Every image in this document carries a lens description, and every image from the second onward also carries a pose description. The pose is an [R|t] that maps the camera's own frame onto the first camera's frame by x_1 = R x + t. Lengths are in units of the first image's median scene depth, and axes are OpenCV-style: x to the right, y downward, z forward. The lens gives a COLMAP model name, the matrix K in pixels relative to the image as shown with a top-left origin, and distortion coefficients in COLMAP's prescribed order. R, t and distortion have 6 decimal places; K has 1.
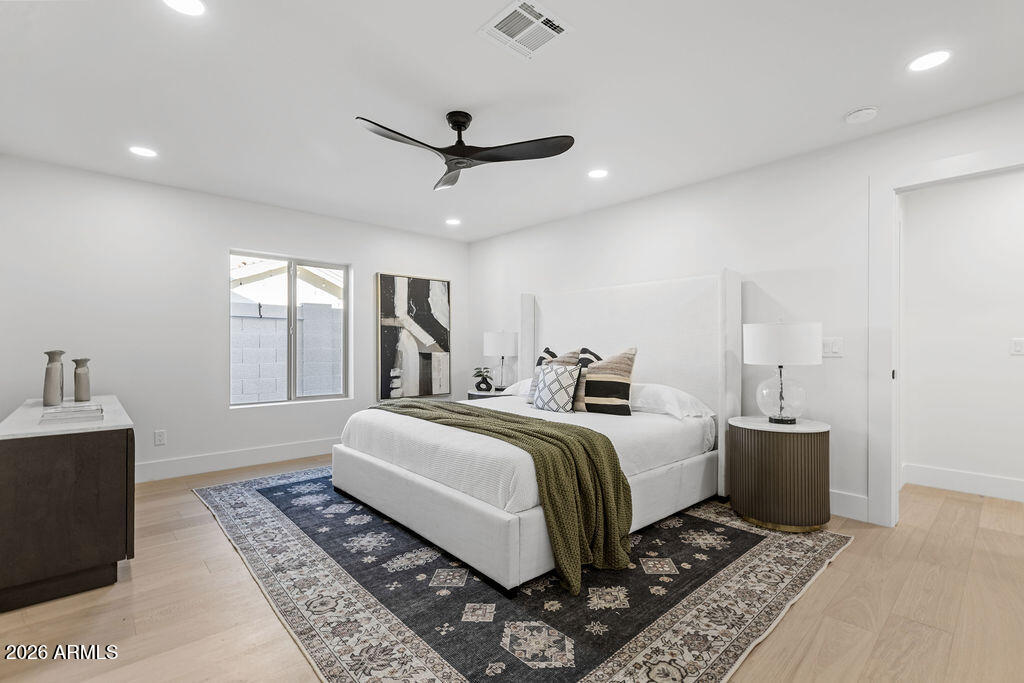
lens RADIAL K [[457.8, 0, 507.6], [0, 457.8, 349.0], [0, 0, 1]] dist [-0.000370, -0.000087]
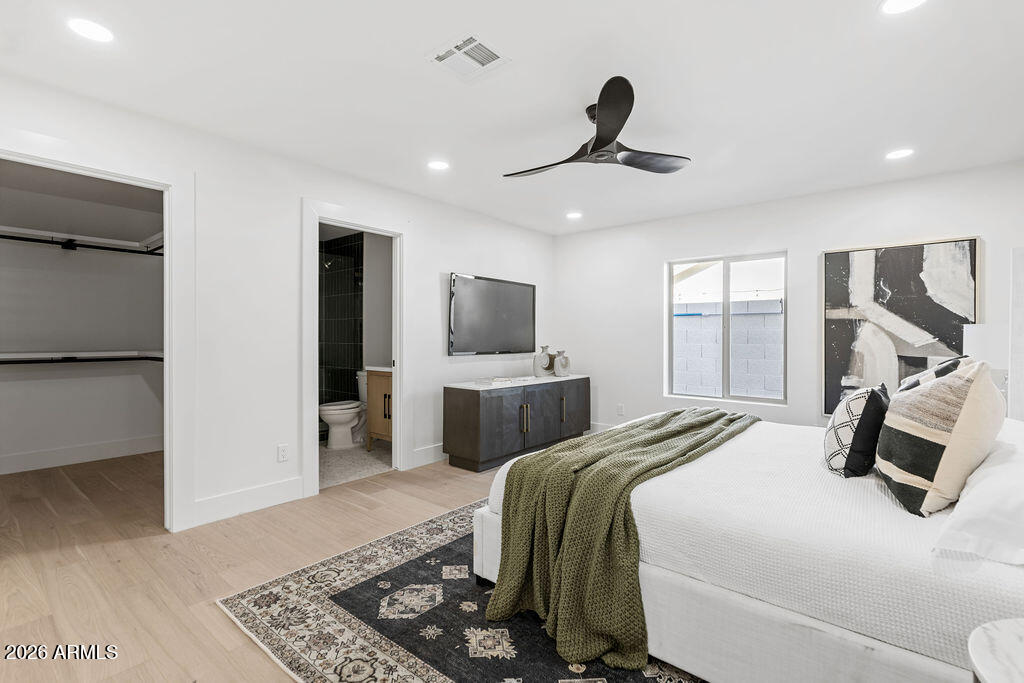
lens RADIAL K [[465.5, 0, 510.4], [0, 465.5, 336.9], [0, 0, 1]] dist [0.002009, -0.000134]
pose [[0.153233, 0.001896, -0.988188, 0.433974], [-0.008670, 0.999962, 0.000574, -0.016852], [0.988152, 0.008480, 0.153244, 0.352295]]
